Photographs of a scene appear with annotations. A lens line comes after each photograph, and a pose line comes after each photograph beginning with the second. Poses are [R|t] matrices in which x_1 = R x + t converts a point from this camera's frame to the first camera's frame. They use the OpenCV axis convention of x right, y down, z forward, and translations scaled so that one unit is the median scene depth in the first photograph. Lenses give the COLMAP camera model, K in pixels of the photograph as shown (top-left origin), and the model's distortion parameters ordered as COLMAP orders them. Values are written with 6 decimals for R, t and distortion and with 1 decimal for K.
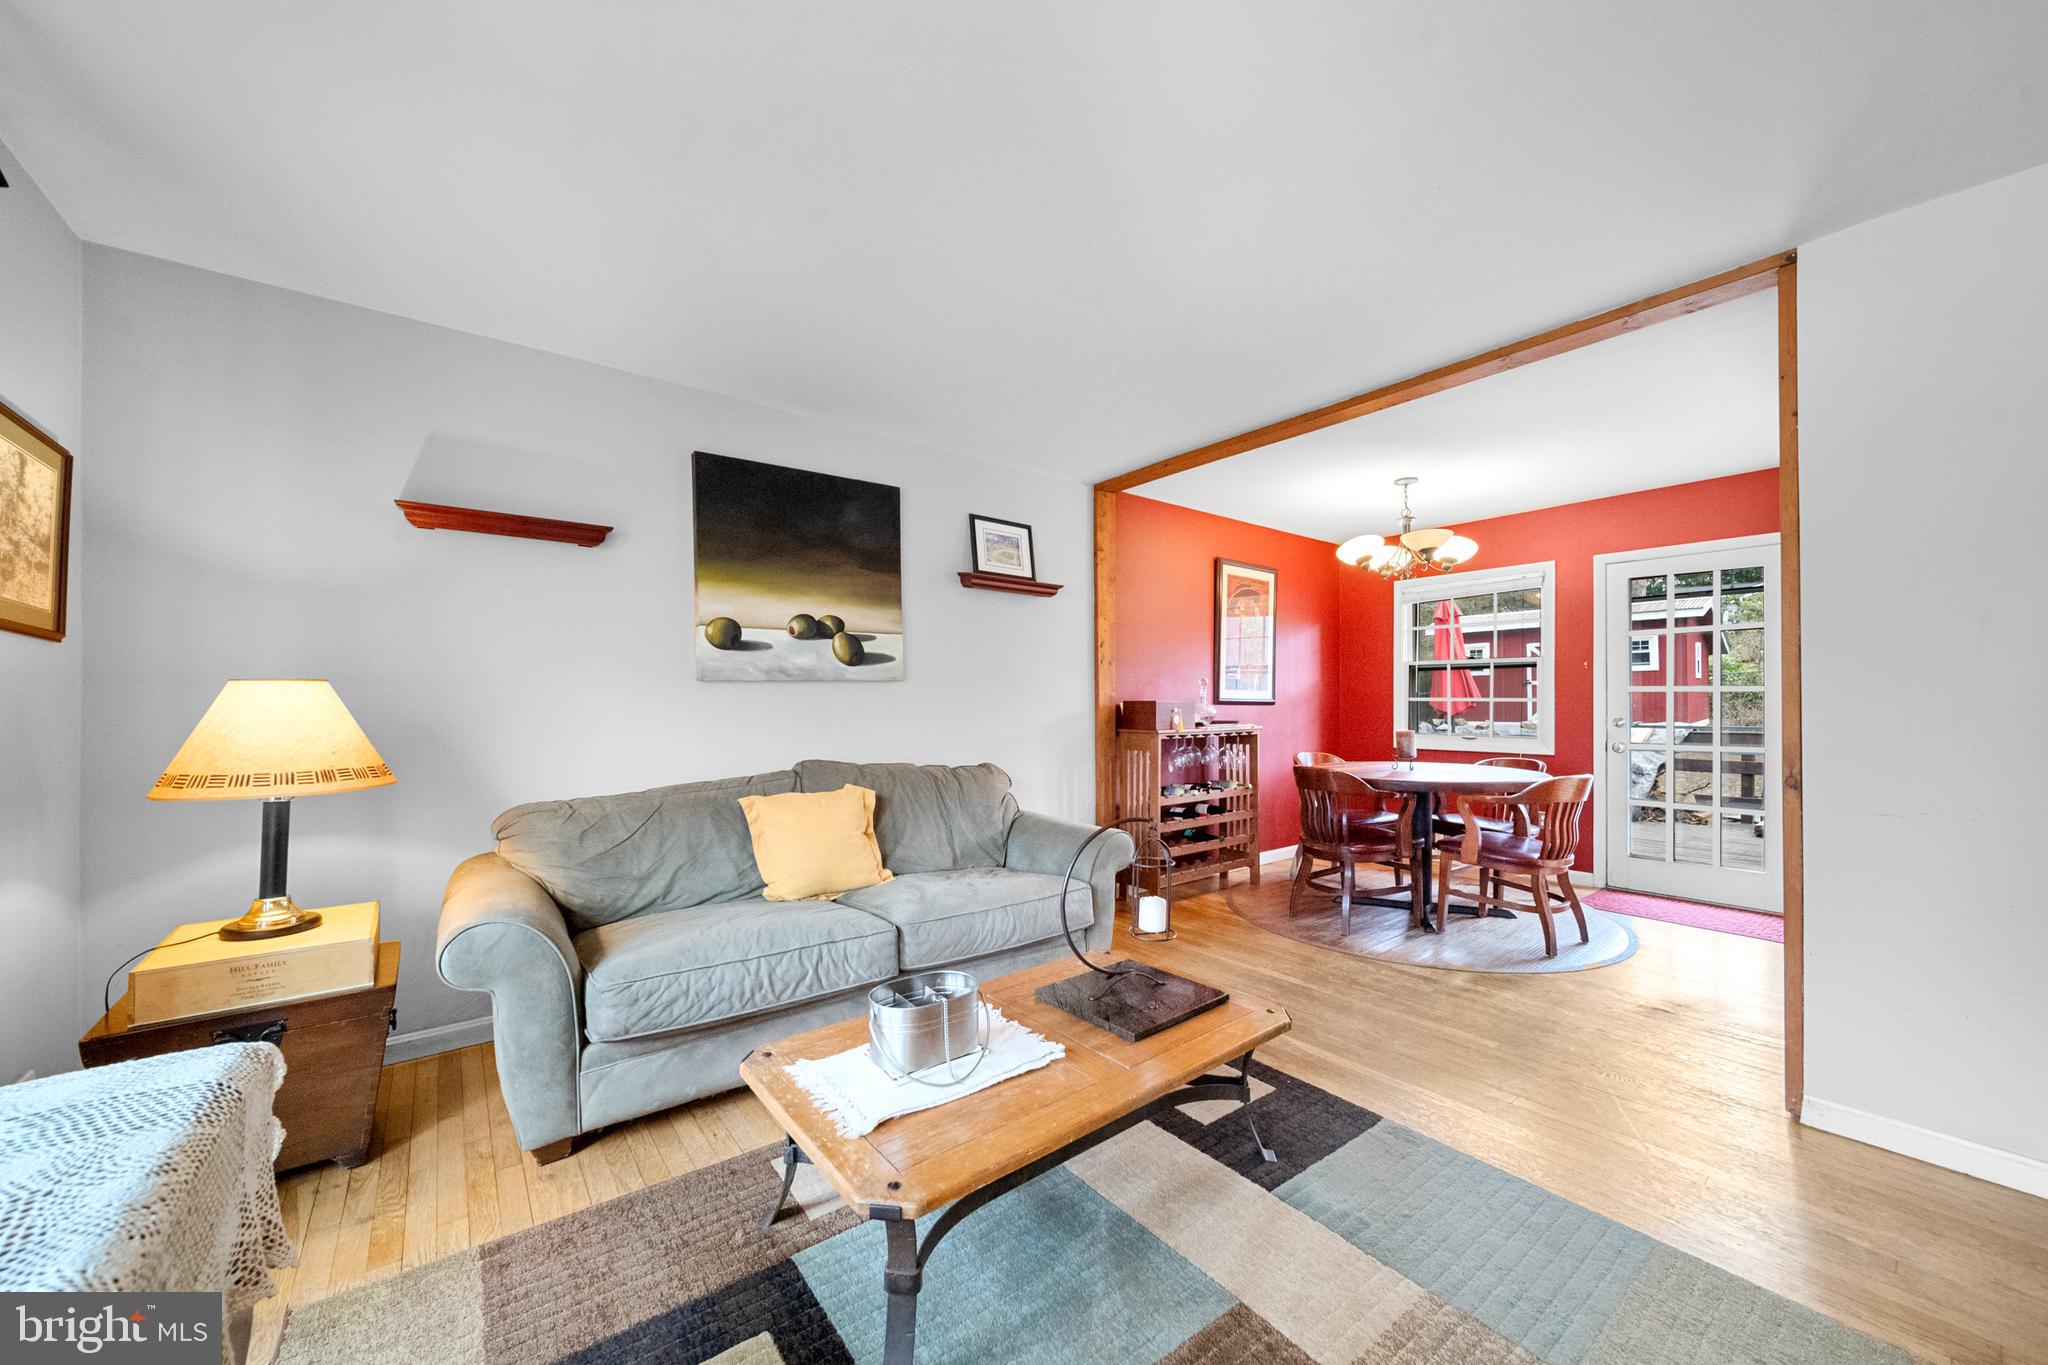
lens RADIAL K [[743.2, 0, 1023.7], [0, 743.2, 699.6], [0, 0, 1]] dist [0.000556, -0.000059]
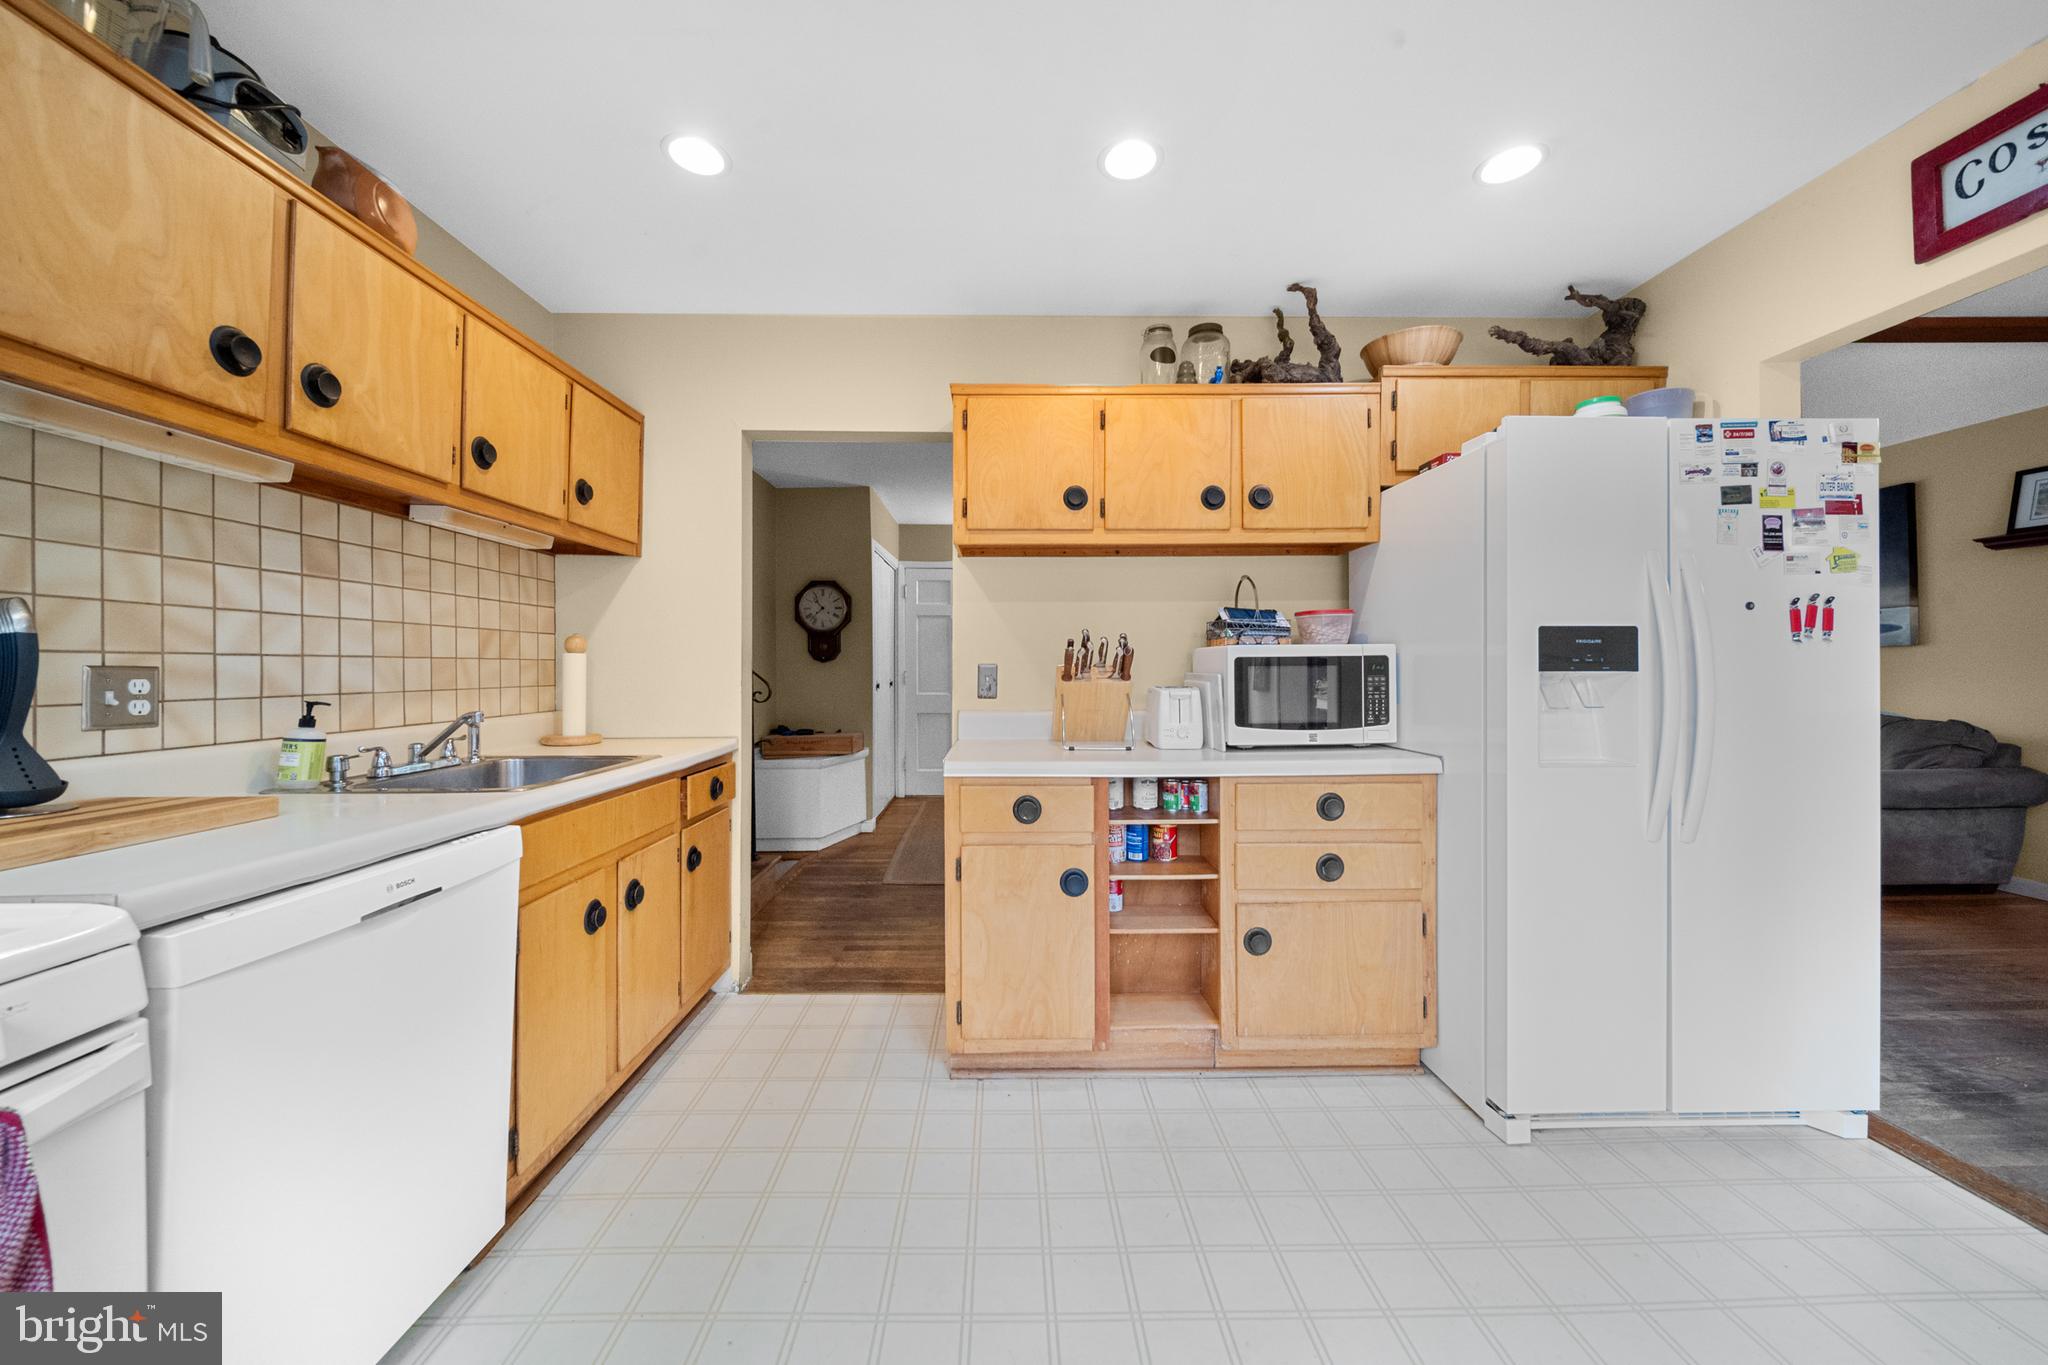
lens RADIAL K [[729.7, 0, 1015.8], [0, 729.7, 668.2], [0, 0, 1]] dist [-0.000323, -0.000248]
pose [[-0.601111, 0.003206, -0.799159, 1.724458], [0.007678, 0.999969, -0.001763, 0.002097], [0.799129, -0.007196, -0.601117, 0.590530]]
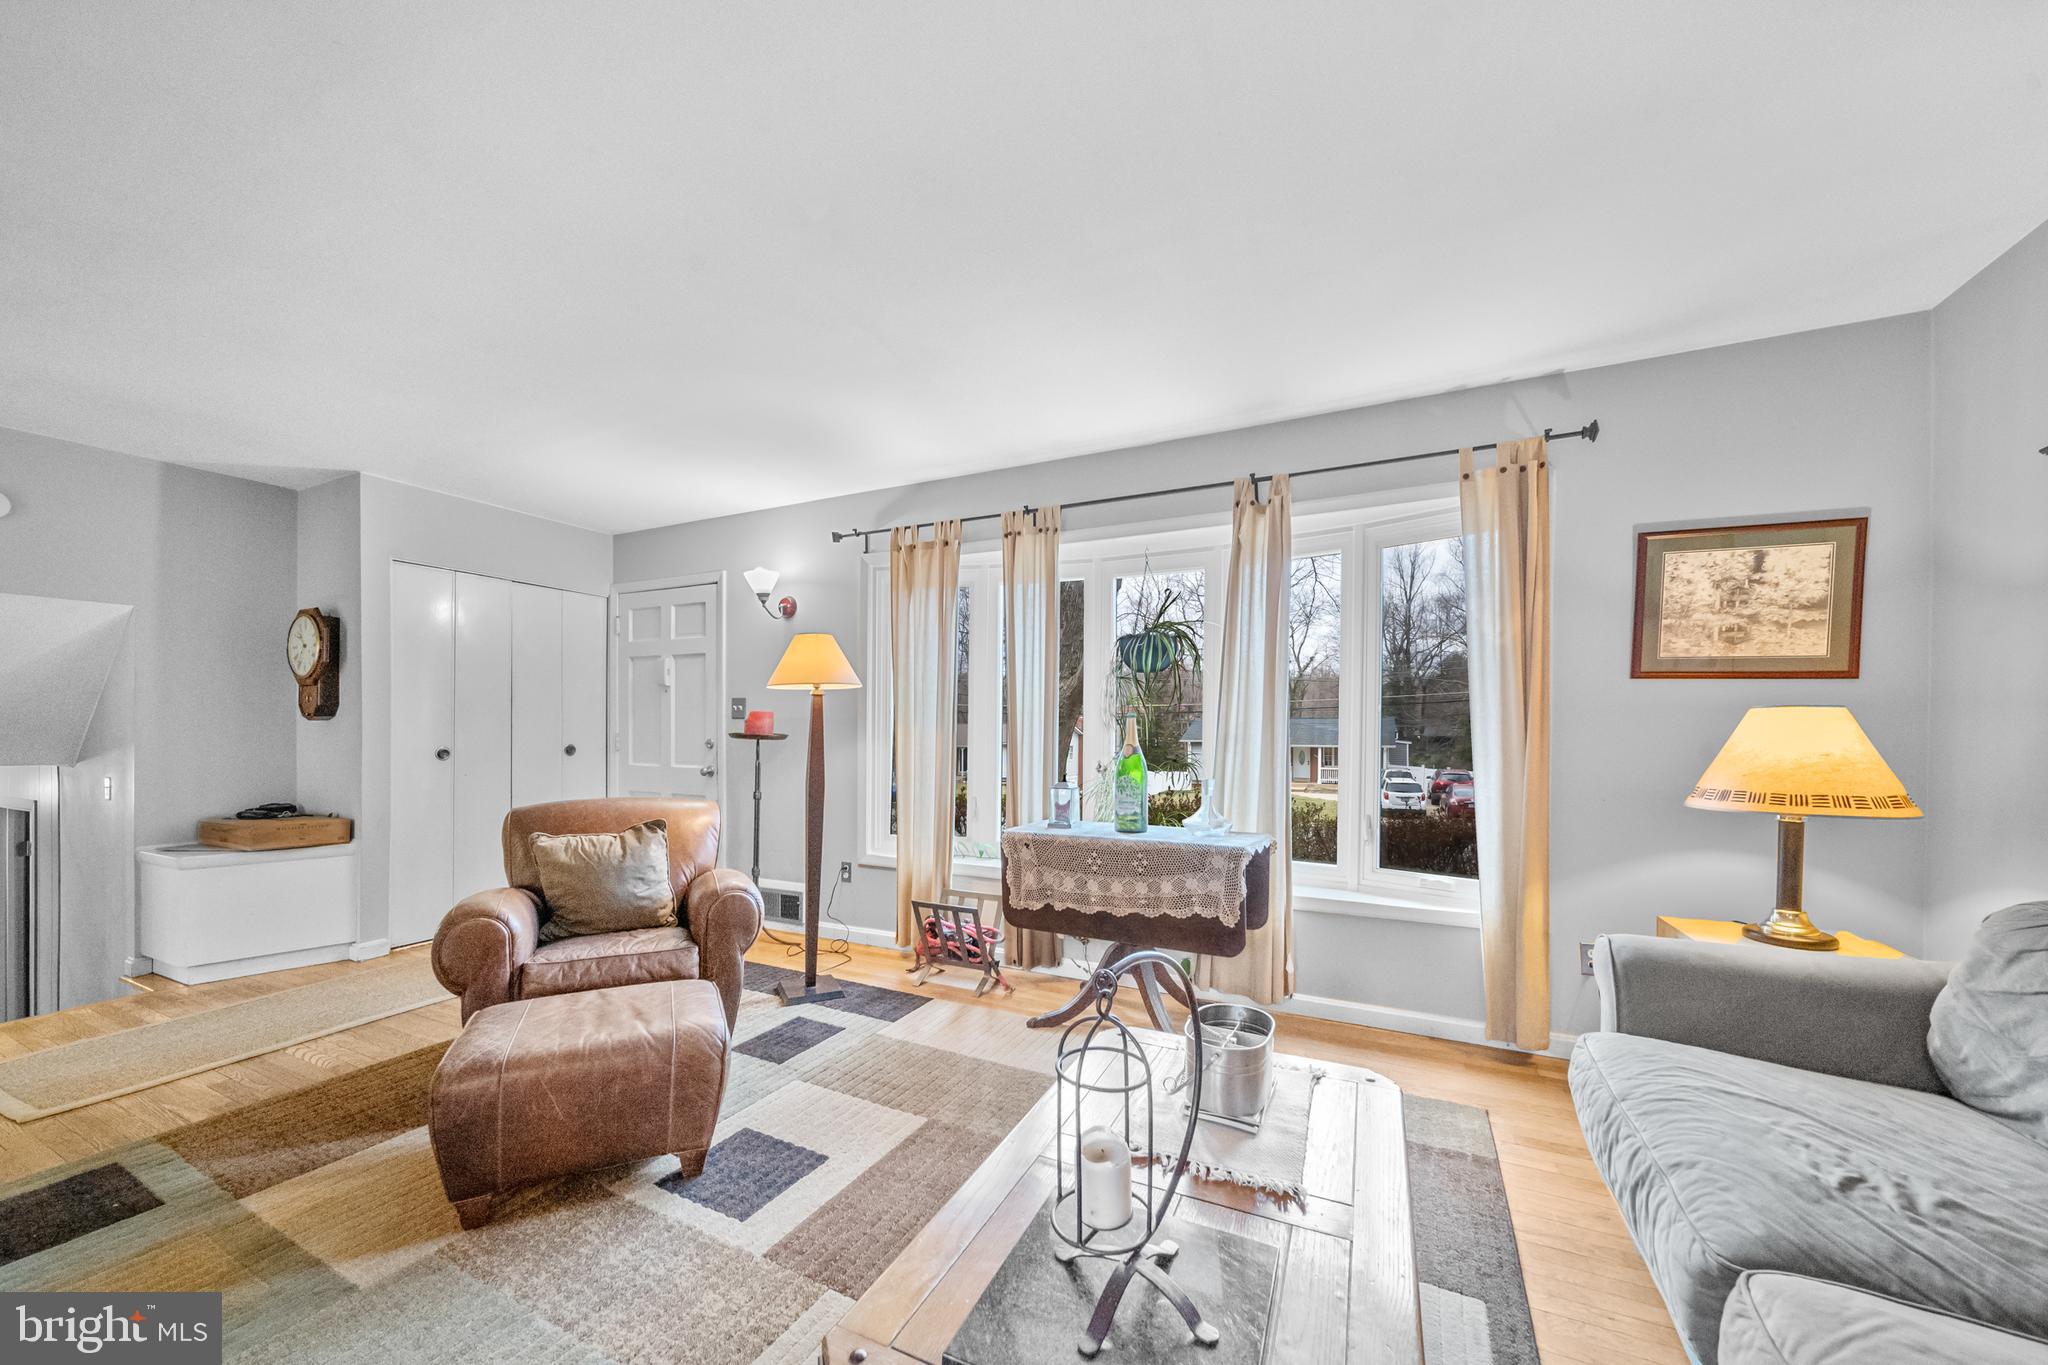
lens RADIAL K [[738.9, 0, 1022.2], [0, 738.9, 736.3], [0, 0, 1]] dist [-0.000035, -0.000385]
pose [[-0.898415, 0.001779, -0.439144, 0.258269], [0.000326, 0.999994, 0.003384, 0.007099], [0.439148, 0.002897, -0.898410, 0.852505]]
